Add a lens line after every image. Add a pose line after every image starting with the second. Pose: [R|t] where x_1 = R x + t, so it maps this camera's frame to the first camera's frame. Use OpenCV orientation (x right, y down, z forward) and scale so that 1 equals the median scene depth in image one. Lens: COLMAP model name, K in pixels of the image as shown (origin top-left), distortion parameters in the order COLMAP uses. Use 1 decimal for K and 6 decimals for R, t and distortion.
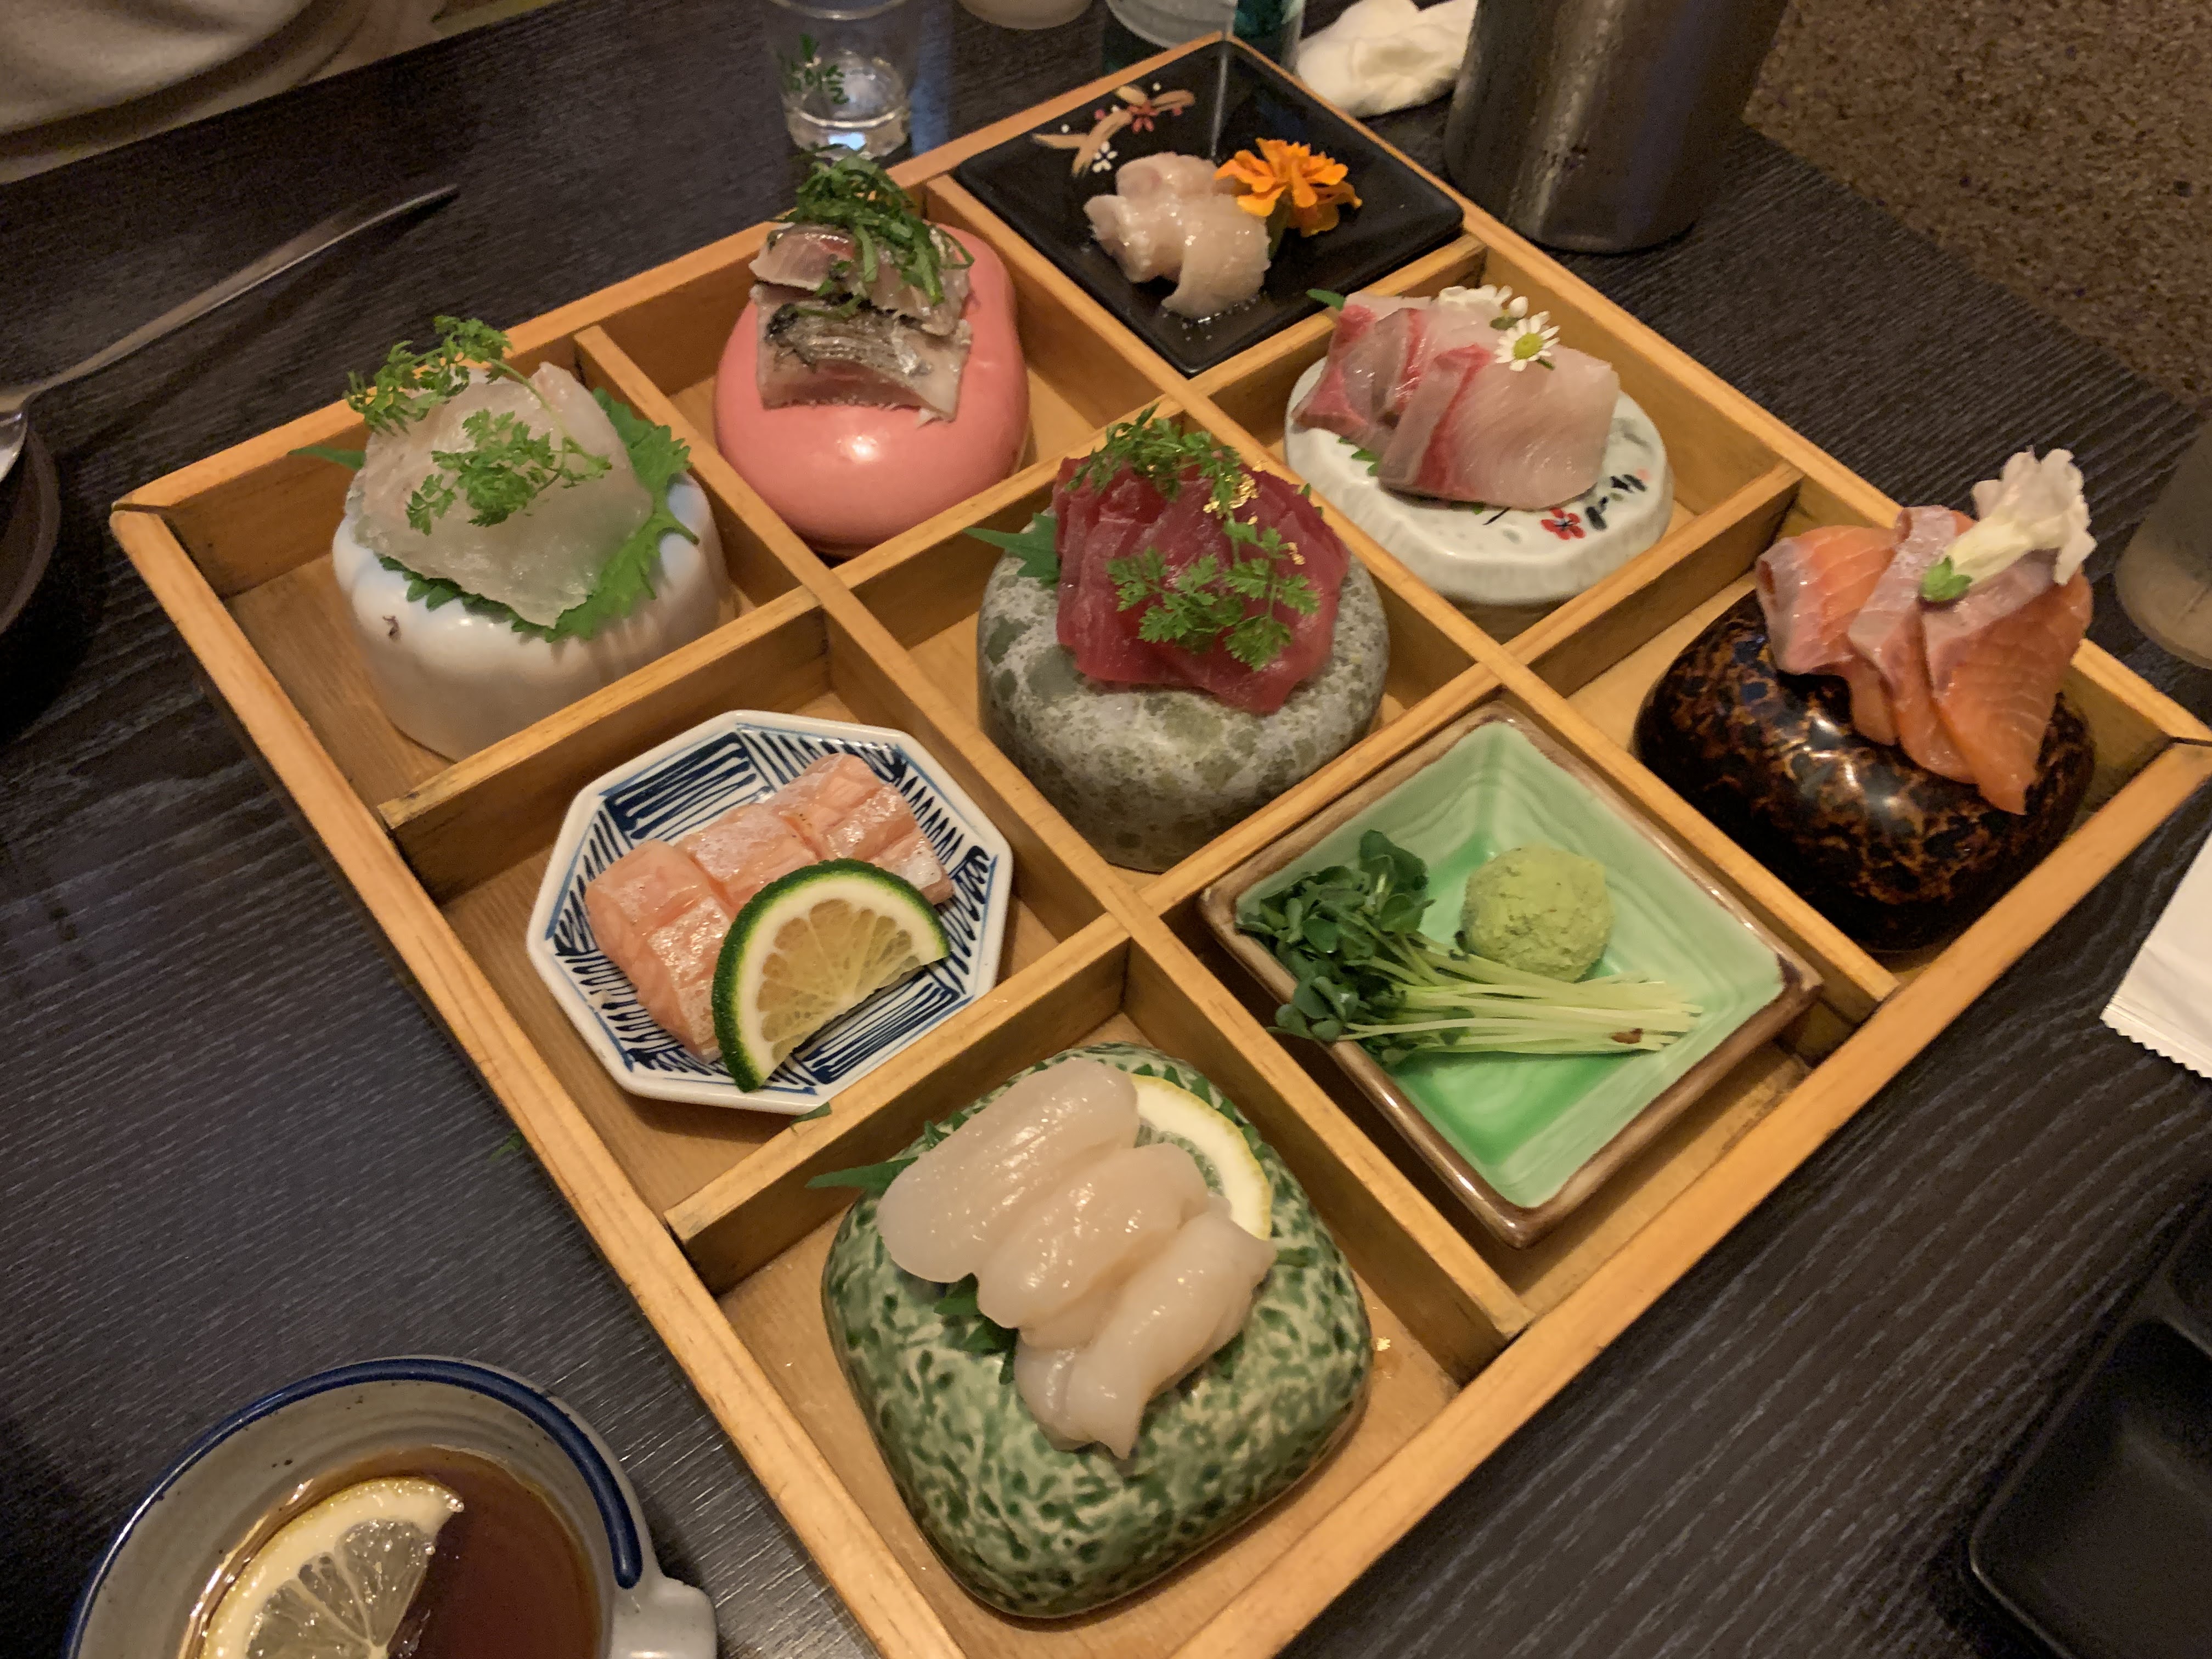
lens RADIAL K [[1705.0, 0, 1106.0], [0, 1705.0, 829.5], [0, 0, 1]] dist [0.170436, -0.563990]
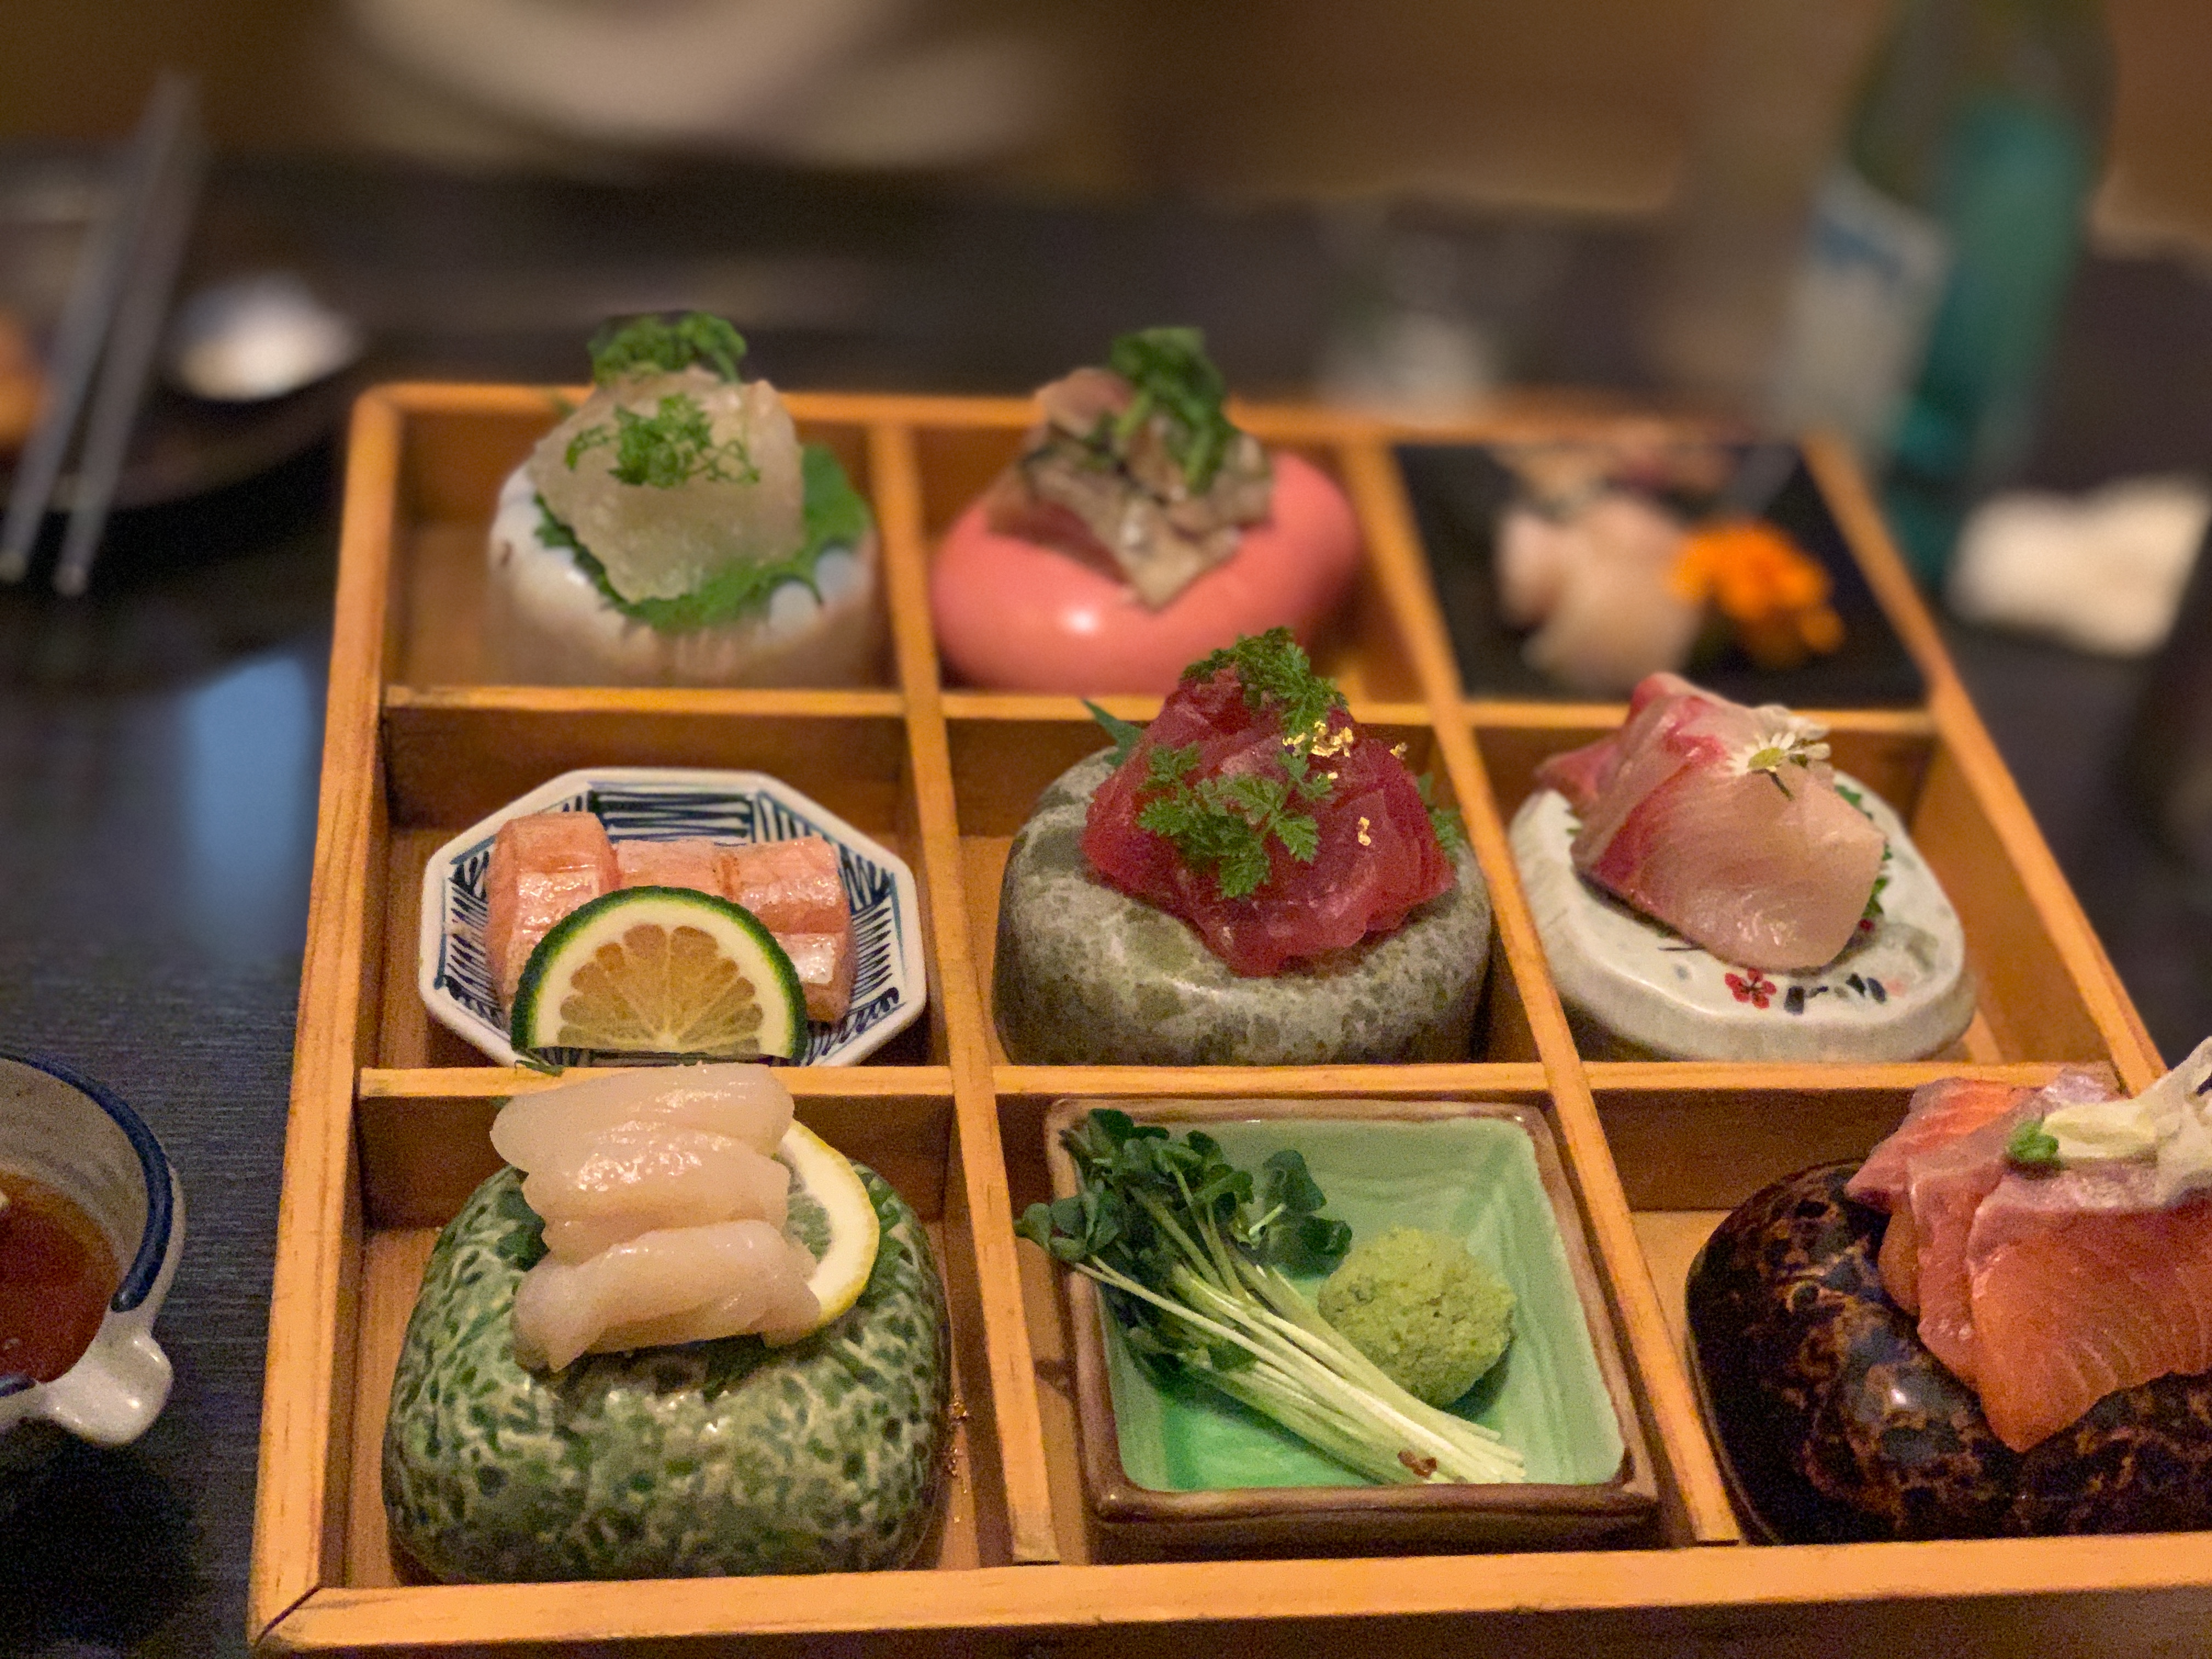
lens RADIAL K [[3396.9, 0, 1106.0], [0, 3396.9, 829.5], [0, 0, 1]] dist [-0.202263, 2.399039]
pose [[0.843646, 0.362074, -0.396439, 0.682986], [-0.474189, 0.848787, -0.233892, 0.300200], [0.251806, 0.385309, 0.887767, -0.546452]]
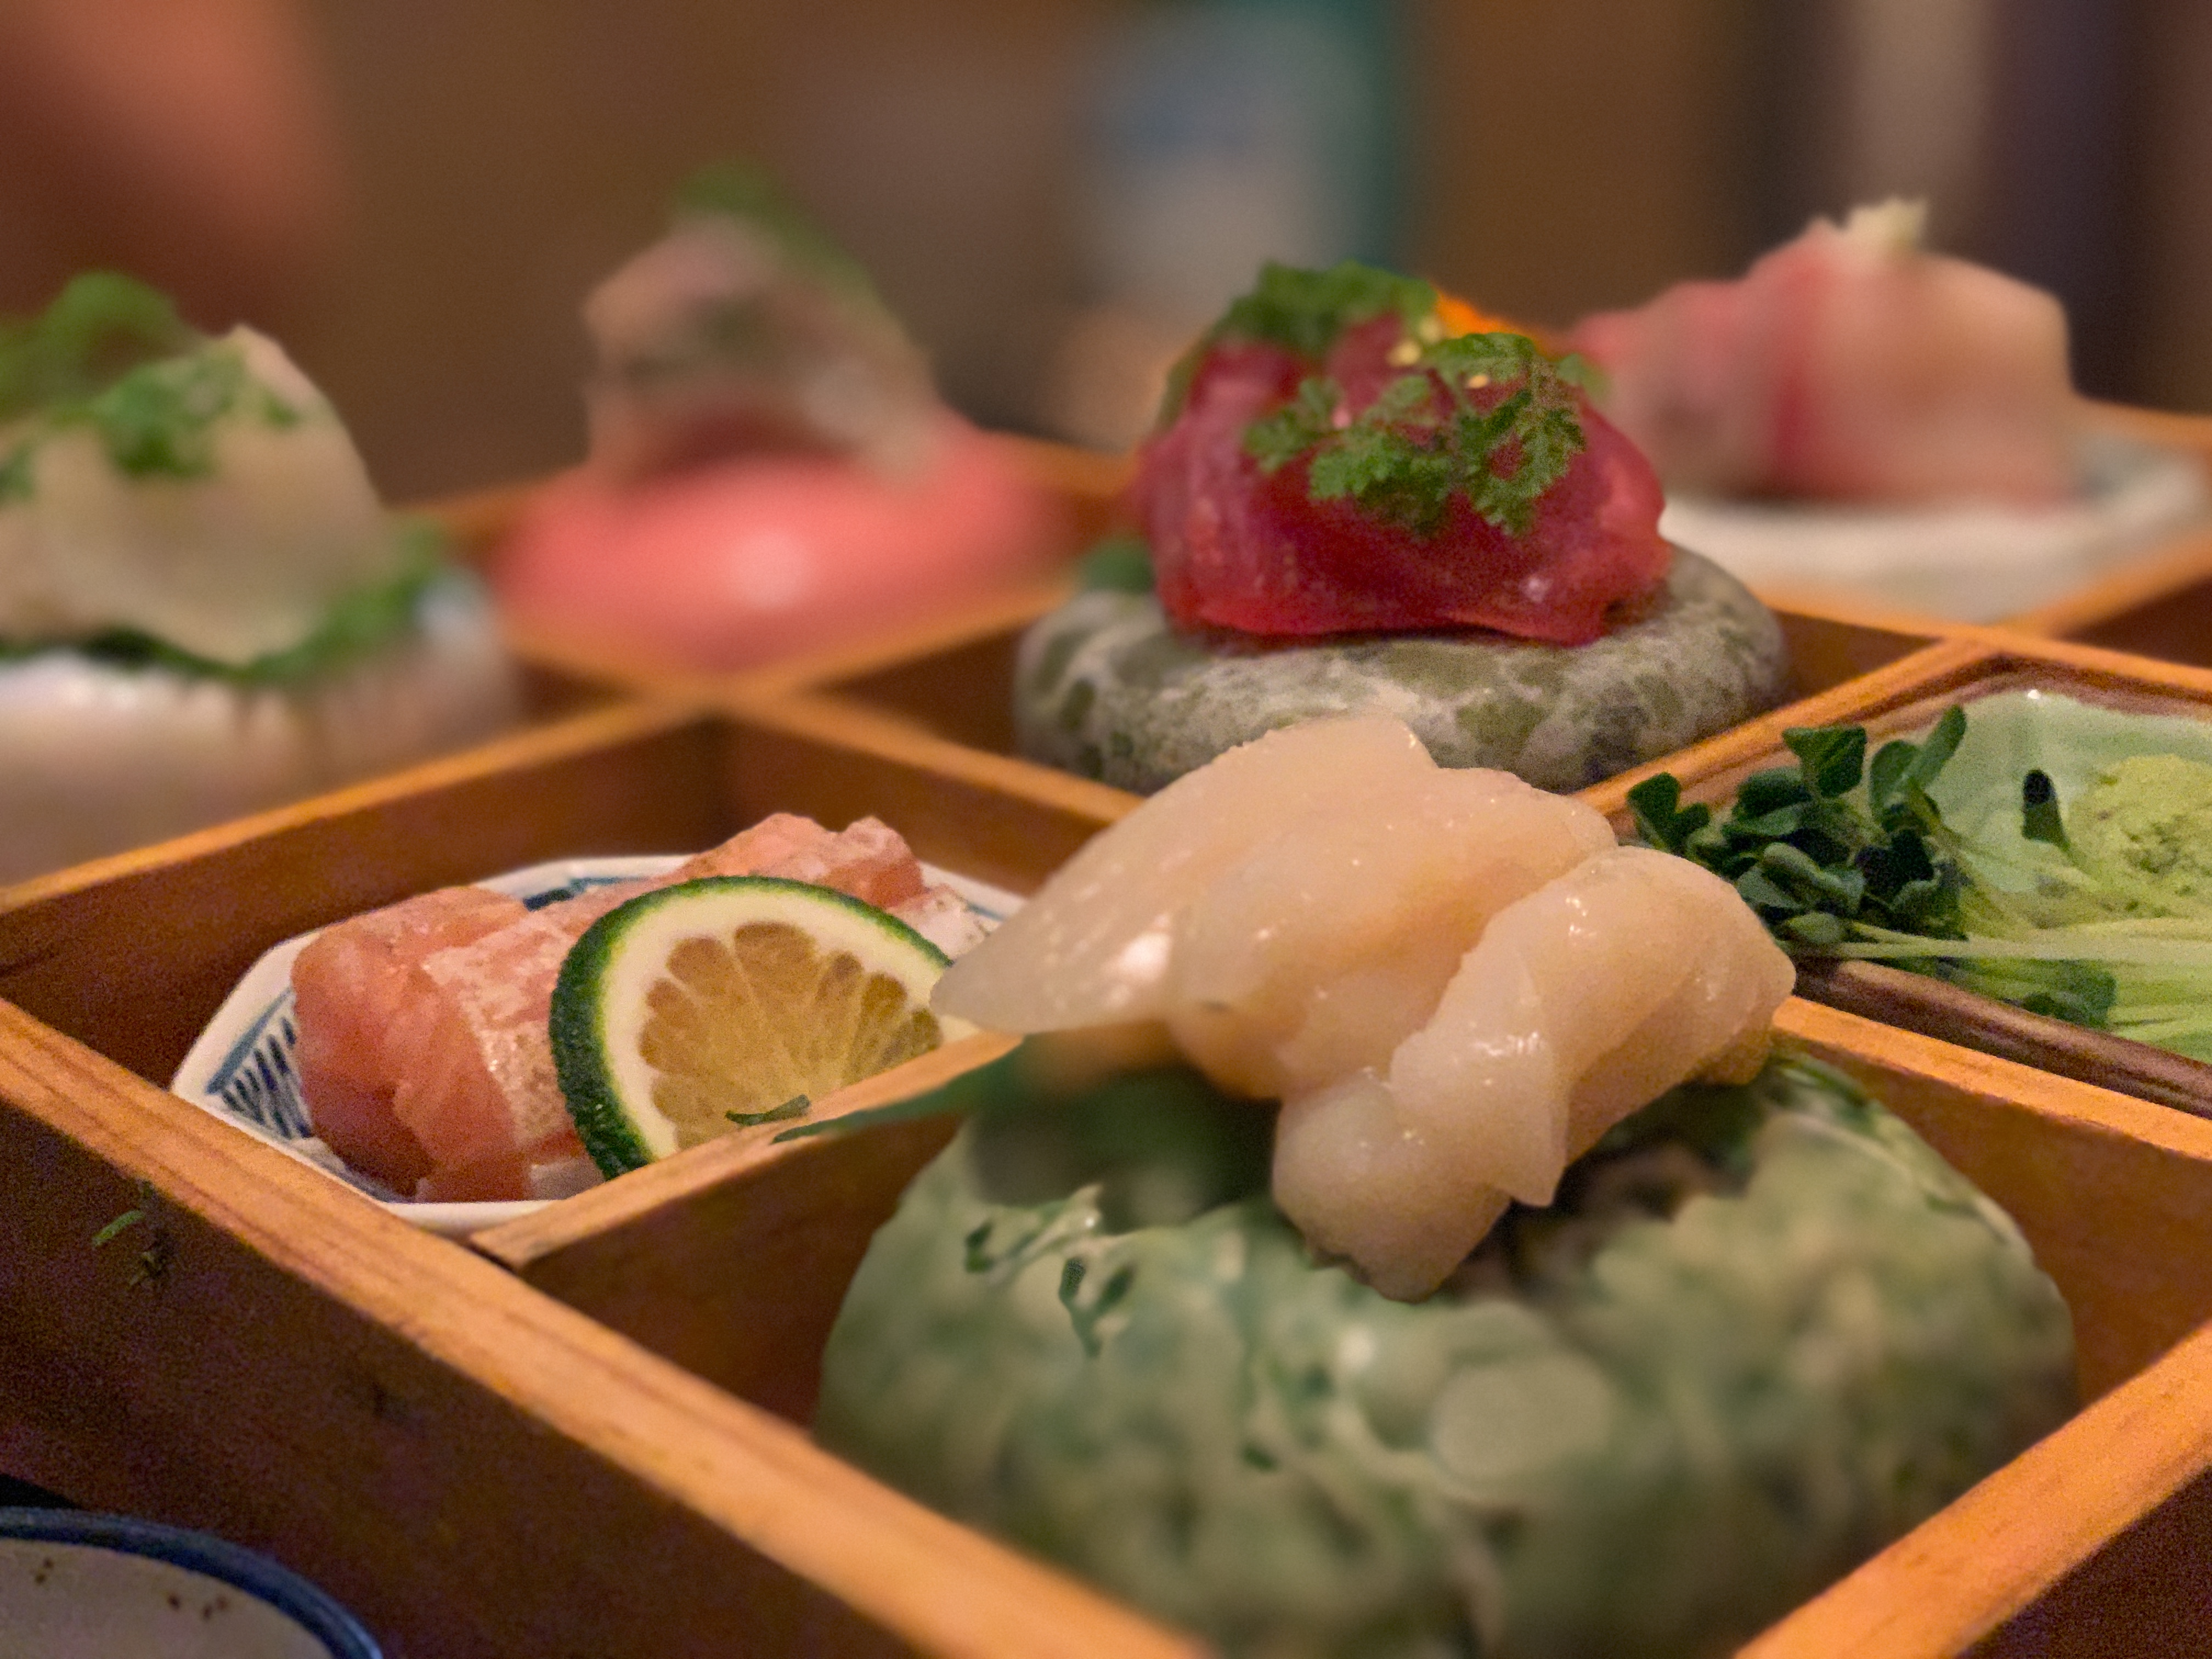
lens RADIAL K [[3446.1, 0, 1106.0], [0, 3446.1, 829.5], [0, 0, 1]] dist [-0.122965, 0.555903]
pose [[0.991641, -0.127082, 0.022304, -0.079672], [0.115826, 0.800638, -0.587846, 0.584523], [0.056847, 0.585516, 0.808665, 0.172846]]
